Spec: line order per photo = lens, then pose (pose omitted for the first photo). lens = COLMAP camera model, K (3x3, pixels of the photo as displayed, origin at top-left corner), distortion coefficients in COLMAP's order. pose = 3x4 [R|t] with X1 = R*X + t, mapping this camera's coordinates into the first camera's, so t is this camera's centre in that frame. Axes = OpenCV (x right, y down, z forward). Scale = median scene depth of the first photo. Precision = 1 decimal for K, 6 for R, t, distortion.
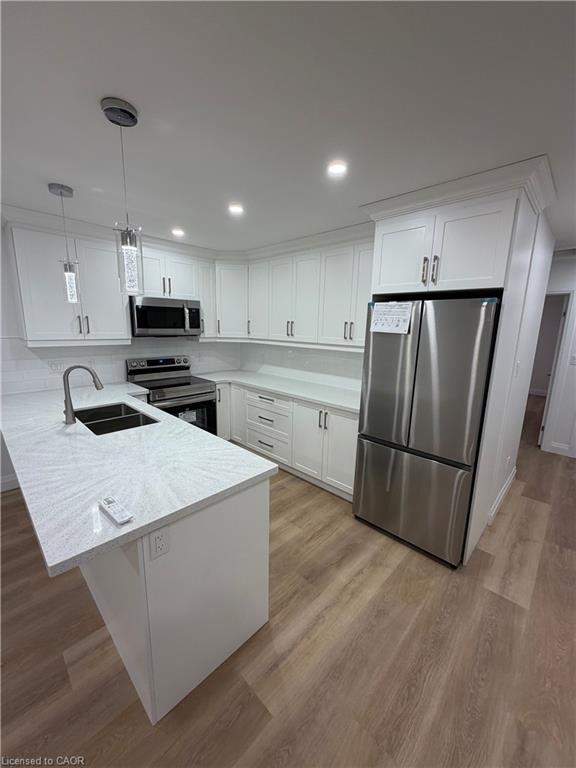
lens RADIAL K [[307.0, 0, 288.0], [0, 307.0, 384.0], [0, 0, 1]] dist [0.001552, 0.000355]
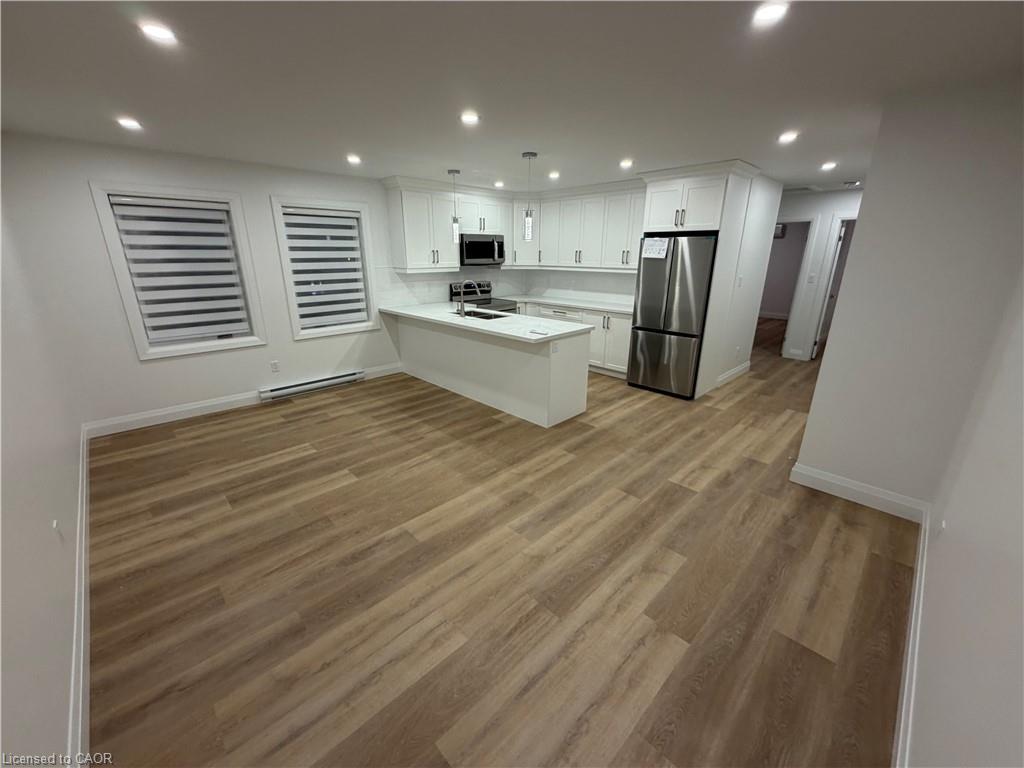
lens RADIAL K [[409.3, 0, 510.9], [0, 409.3, 385.0], [0, 0, 1]] dist [0.001552, 0.000355]
pose [[0.999428, -0.010921, -0.032004, -0.268230], [0.014775, 0.992327, 0.122753, 0.164757], [0.030418, -0.123155, 0.991921, -0.924666]]
